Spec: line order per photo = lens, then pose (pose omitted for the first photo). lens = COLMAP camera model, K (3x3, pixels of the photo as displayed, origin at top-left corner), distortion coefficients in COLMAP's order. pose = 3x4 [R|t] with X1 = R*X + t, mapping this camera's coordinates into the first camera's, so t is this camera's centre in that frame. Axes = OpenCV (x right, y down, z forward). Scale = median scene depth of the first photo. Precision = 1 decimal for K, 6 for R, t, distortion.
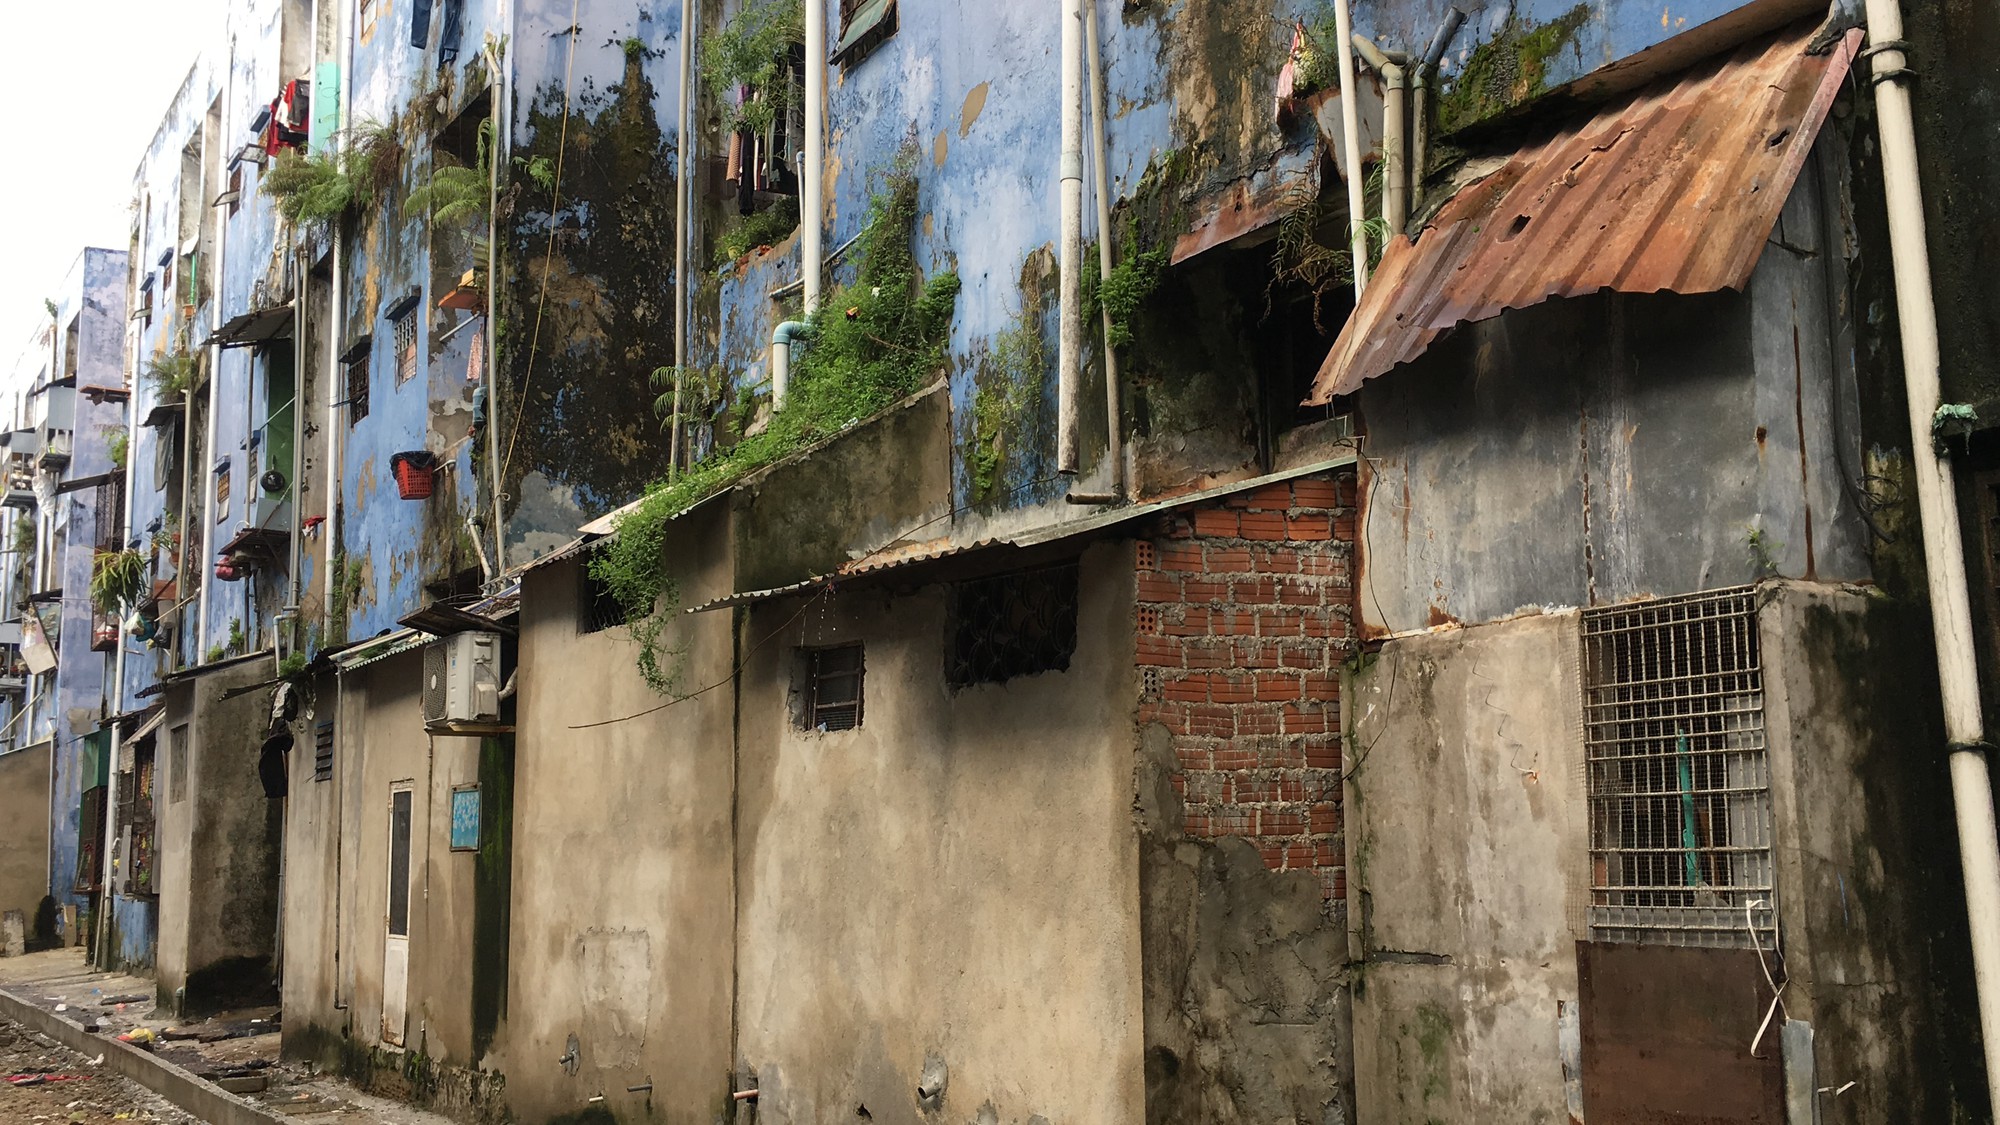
lens RADIAL K [[2067.9, 0, 1015.6], [0, 2067.9, 560.7], [0, 0, 1]] dist [0.071749, -0.071660]
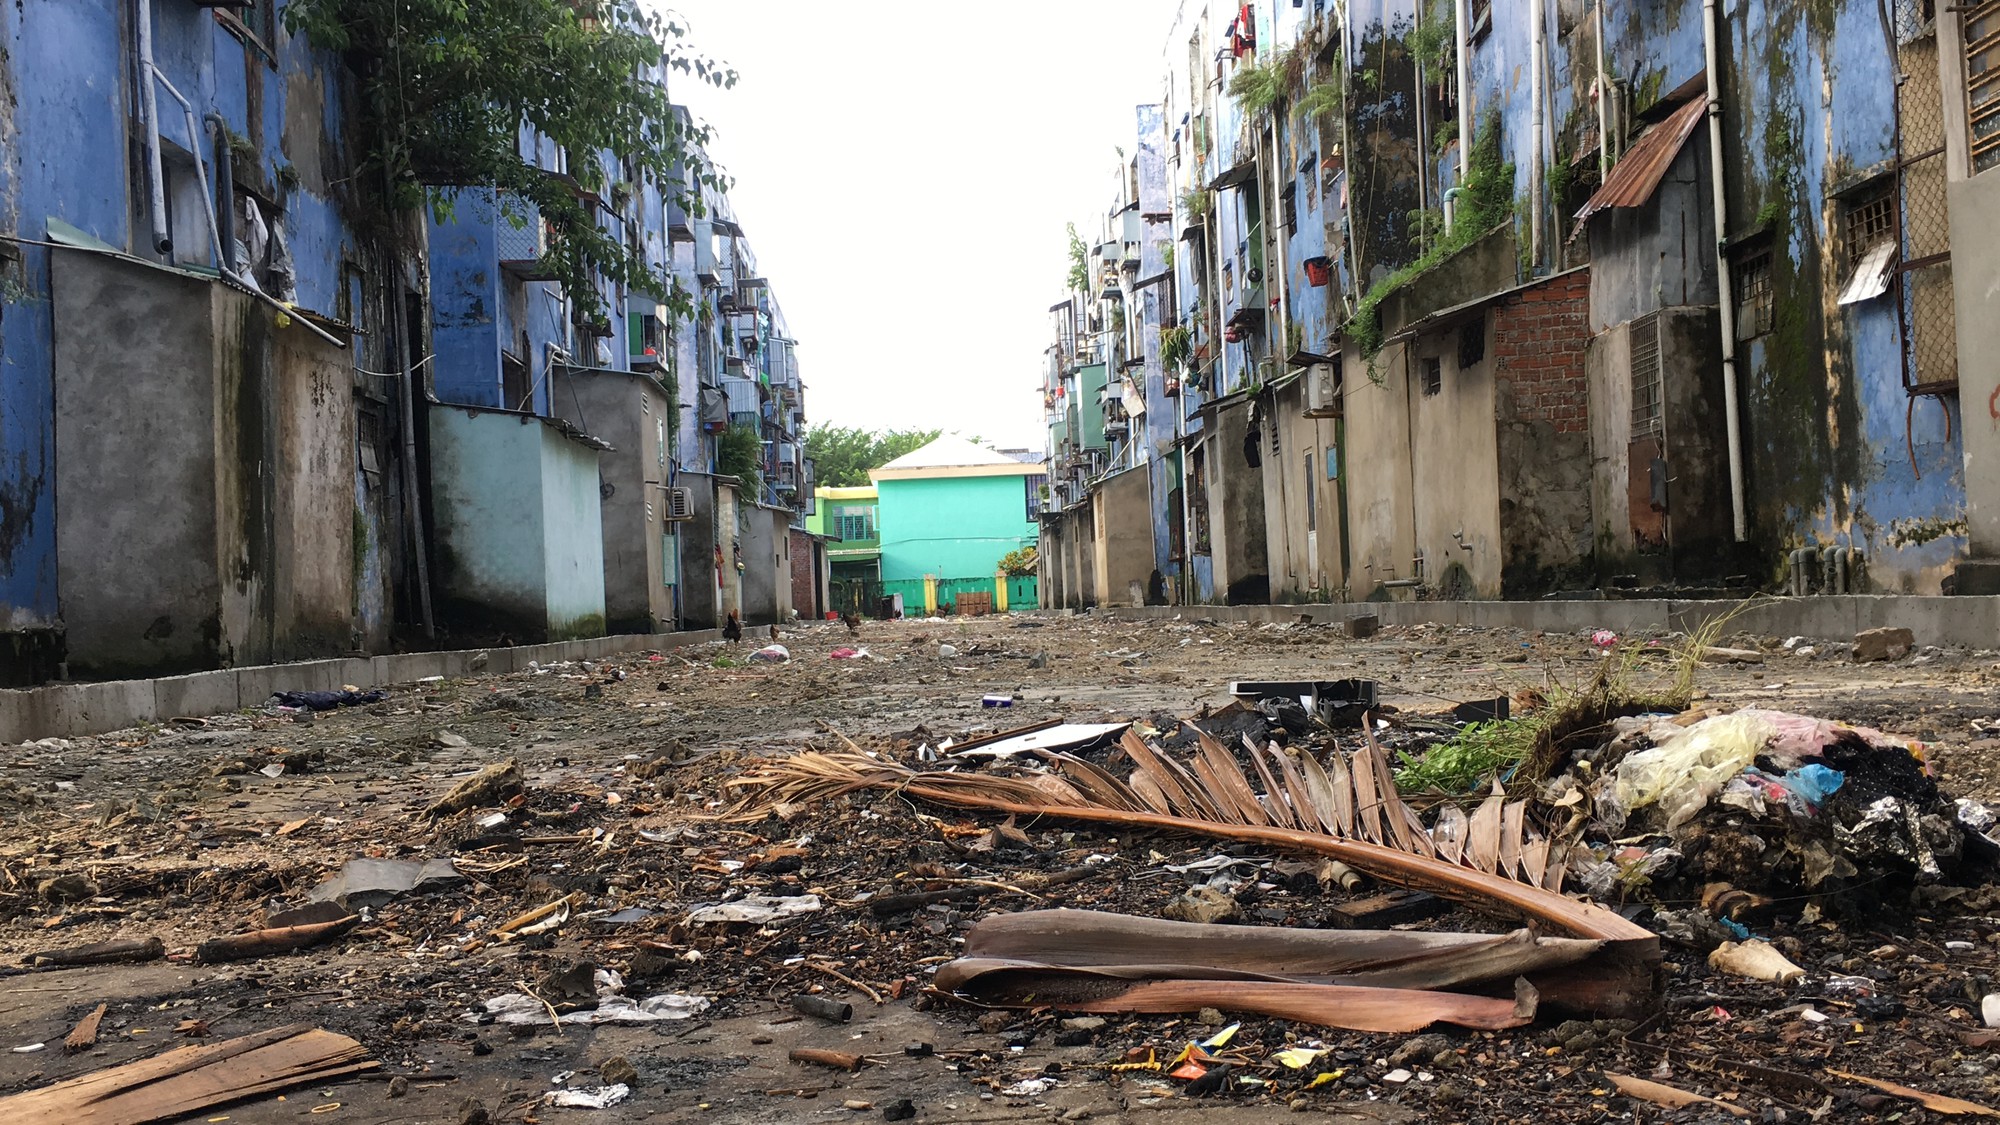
lens RADIAL K [[2067.9, 0, 1015.6], [0, 2067.9, 560.7], [0, 0, 1]] dist [0.071749, -0.071660]
pose [[0.875738, -0.038270, -0.481267, 0.480240], [0.101027, 0.989310, 0.105165, -0.018671], [0.472097, -0.140718, 0.870243, -0.978614]]
